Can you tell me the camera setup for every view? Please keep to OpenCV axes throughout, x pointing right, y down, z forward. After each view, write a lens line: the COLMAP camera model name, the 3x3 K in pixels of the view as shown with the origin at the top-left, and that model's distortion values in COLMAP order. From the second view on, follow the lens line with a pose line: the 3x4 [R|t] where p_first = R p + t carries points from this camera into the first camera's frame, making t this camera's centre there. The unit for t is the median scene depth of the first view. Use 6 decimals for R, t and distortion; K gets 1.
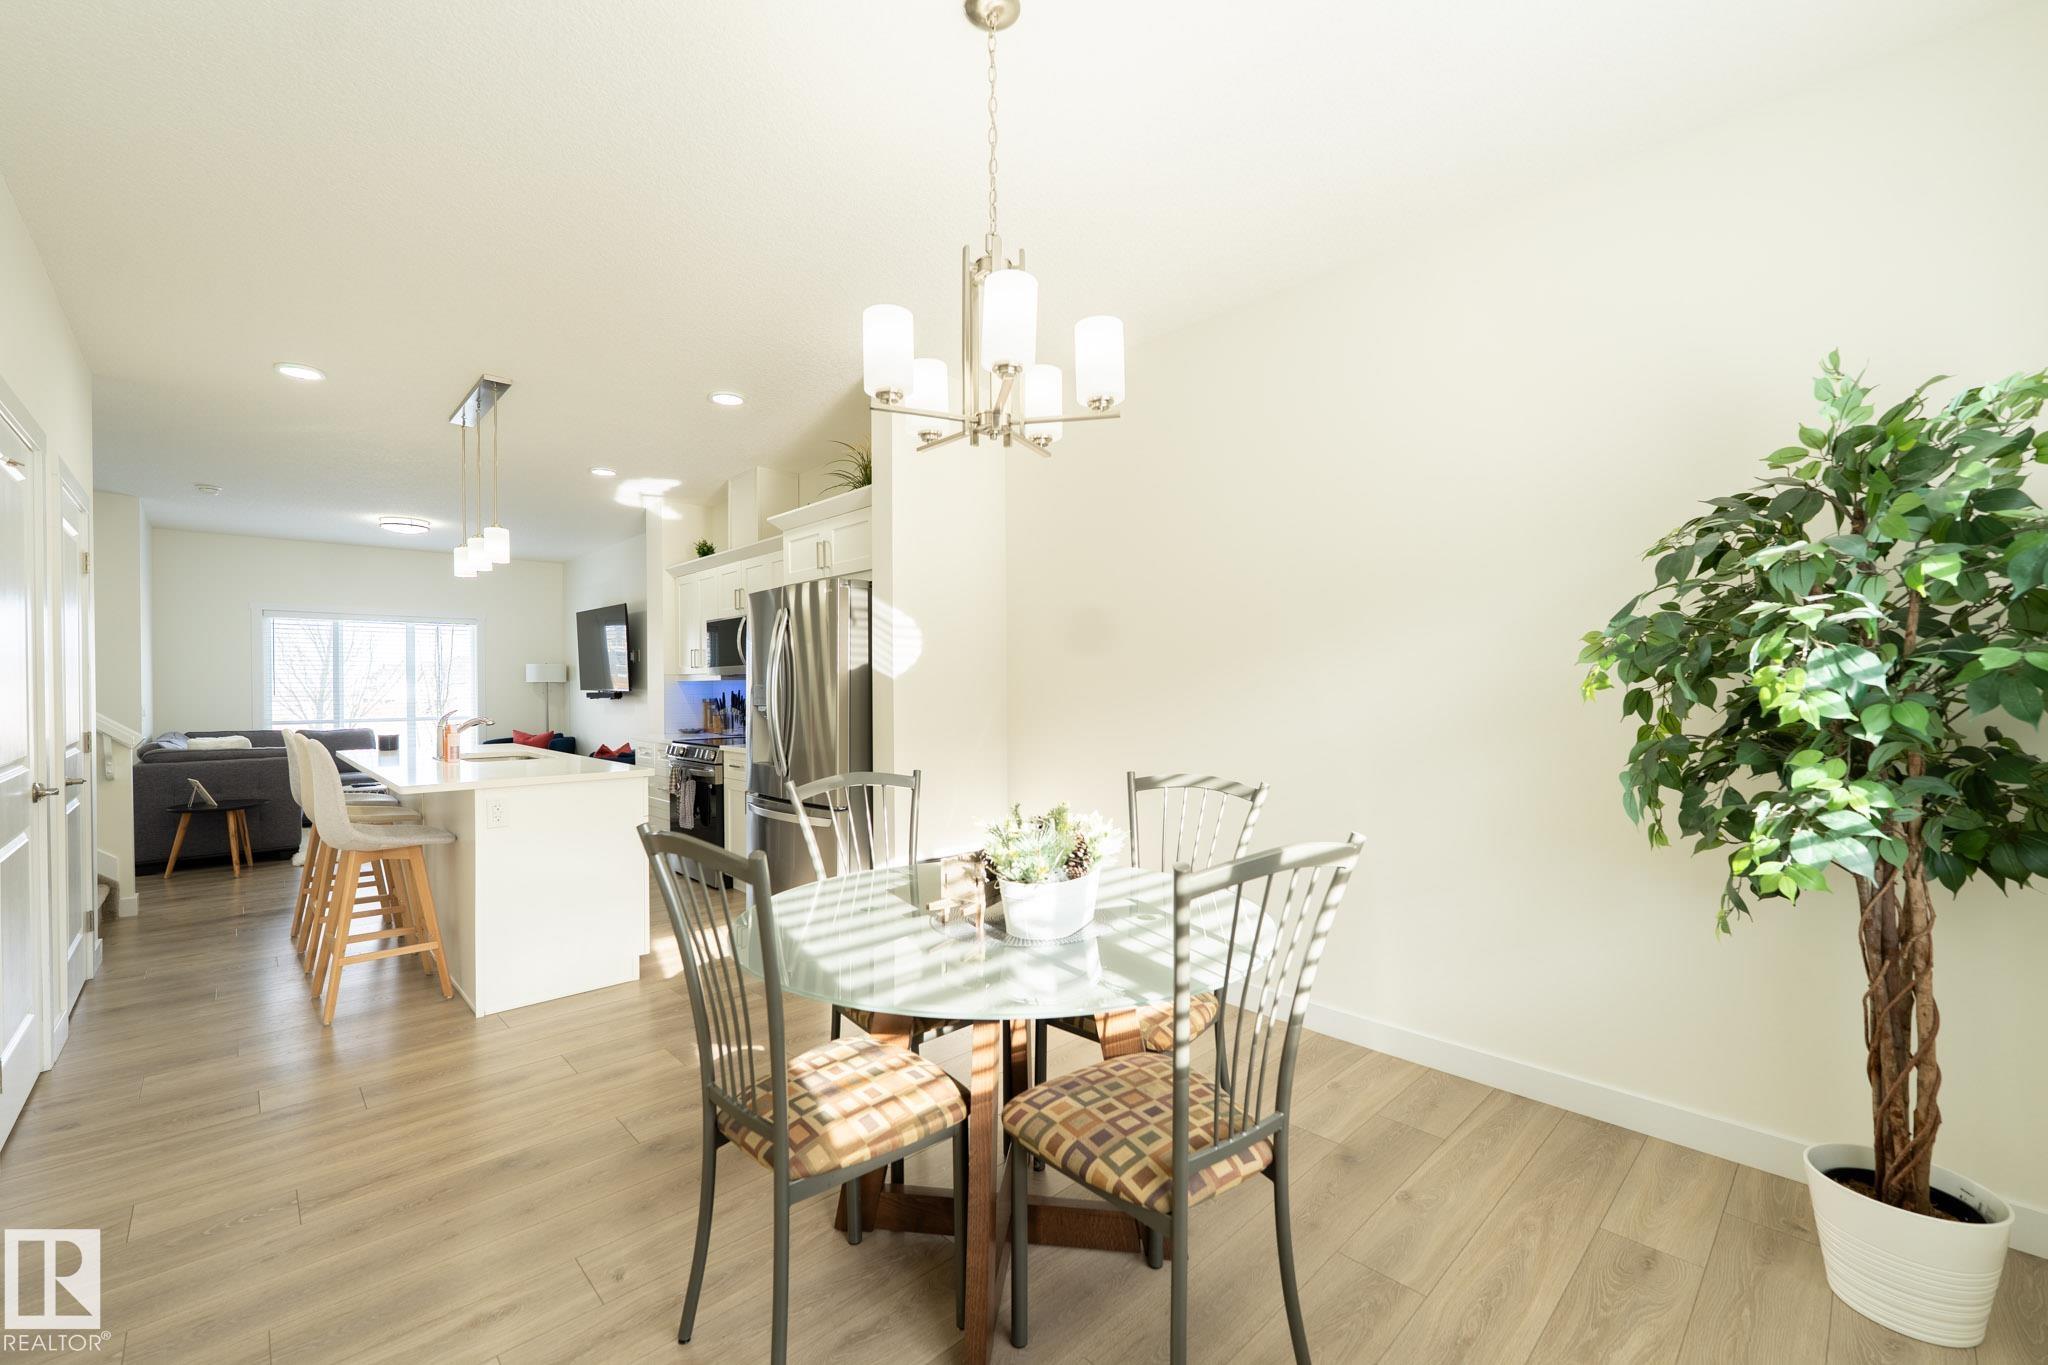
lens RADIAL K [[834.5, 0, 1023.9], [0, 834.5, 691.6], [0, 0, 1]] dist [0.002300, 0.000788]
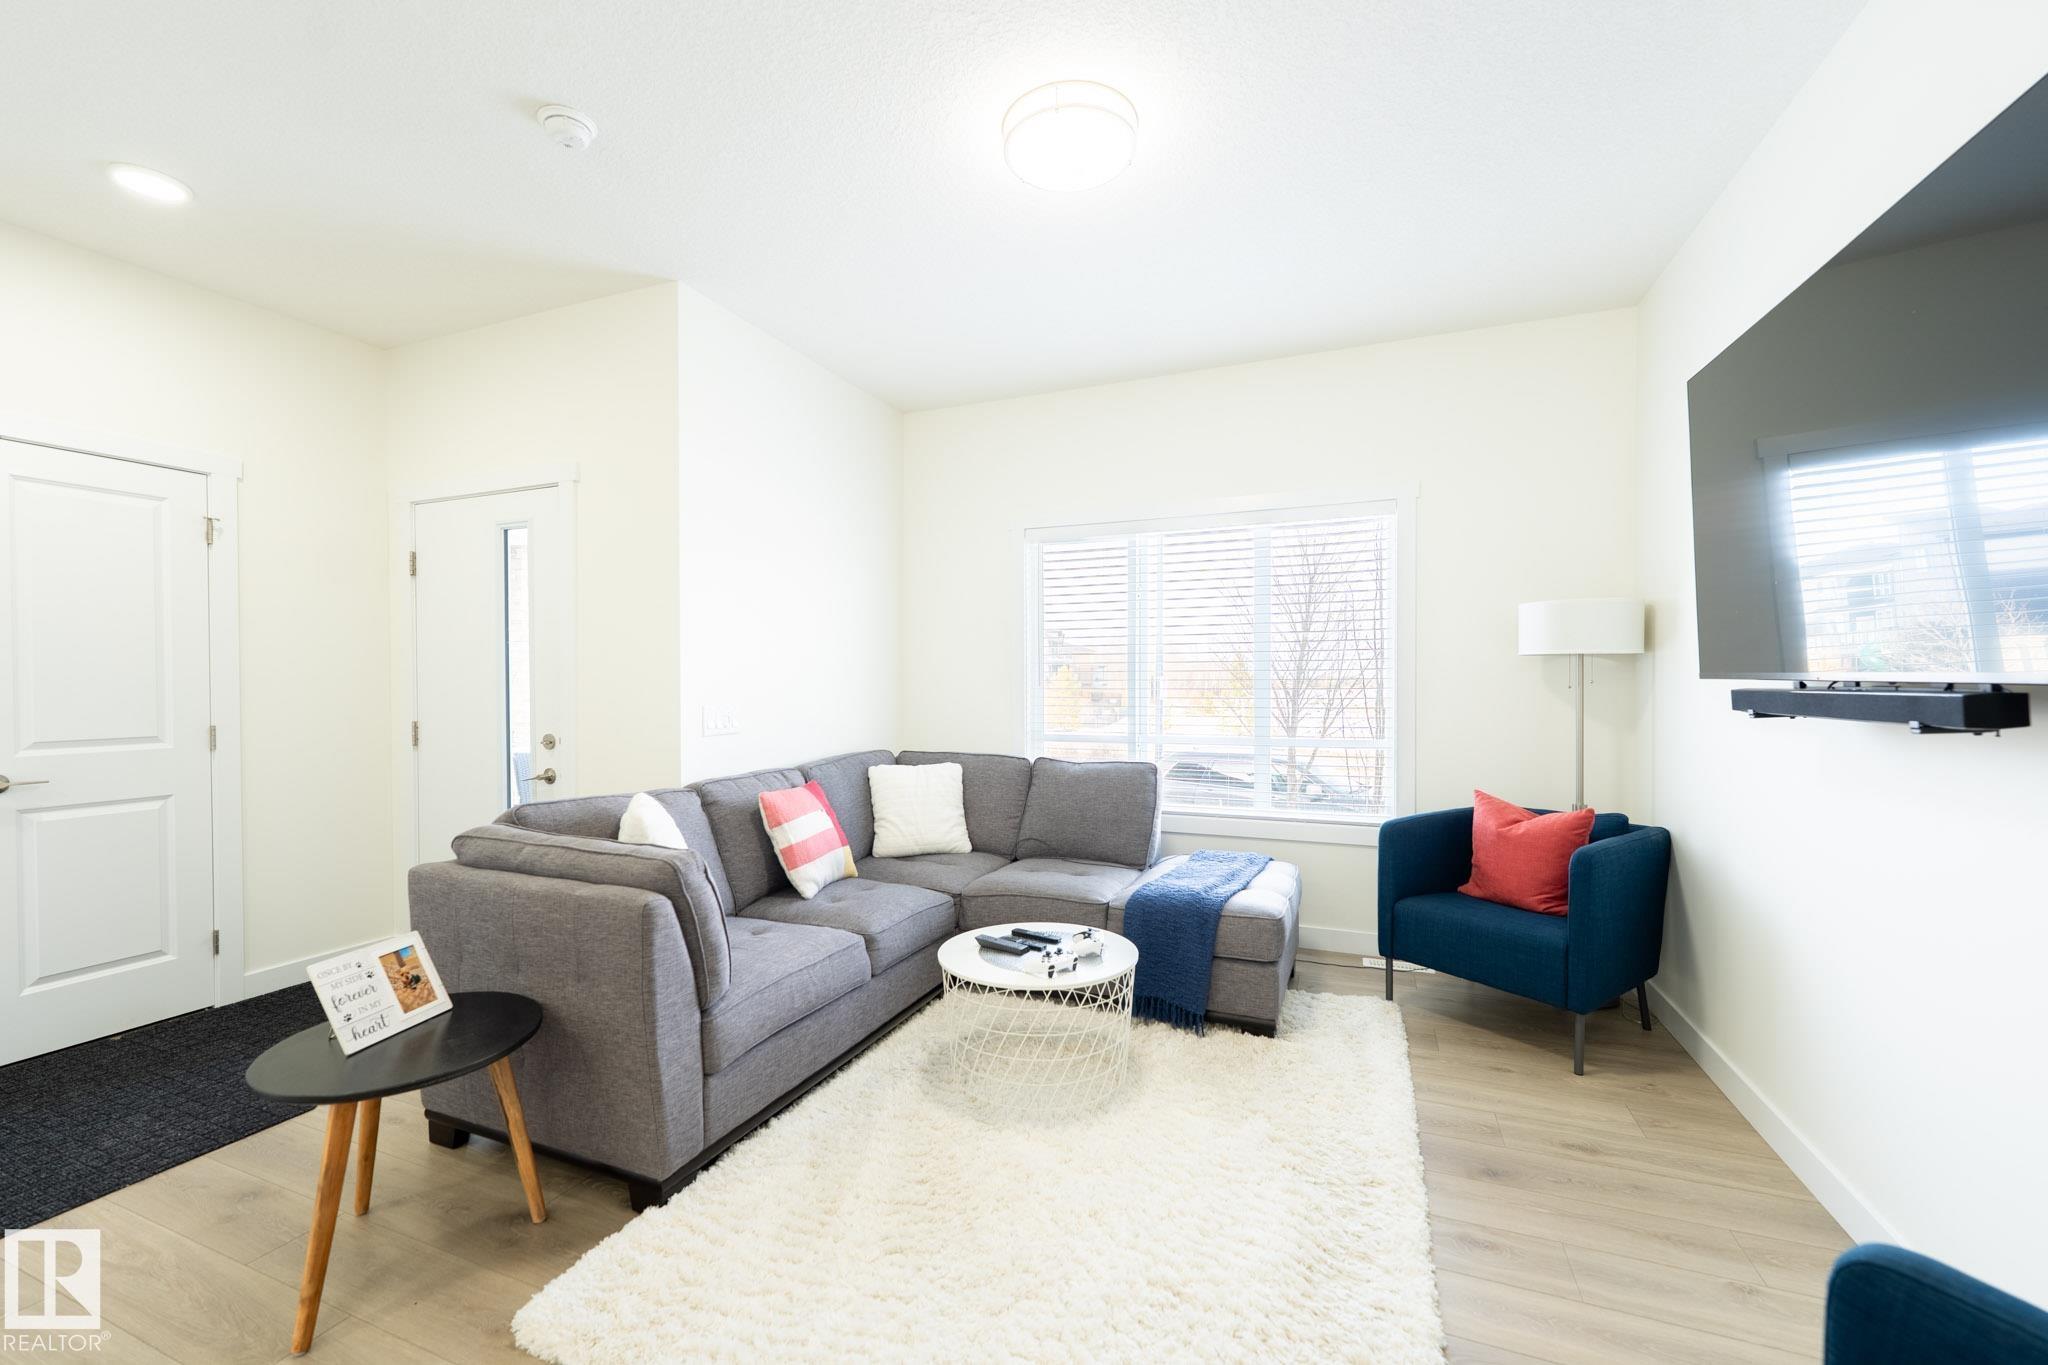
lens RADIAL K [[834.5, 0, 1032.5], [0, 834.5, 681.6], [0, 0, 1]] dist [0.002300, 0.000788]
pose [[0.427240, 0.009491, -0.904088, -0.571481], [-0.002343, 0.999953, 0.009390, -0.004047], [0.904135, -0.001893, 0.427242, 1.042595]]
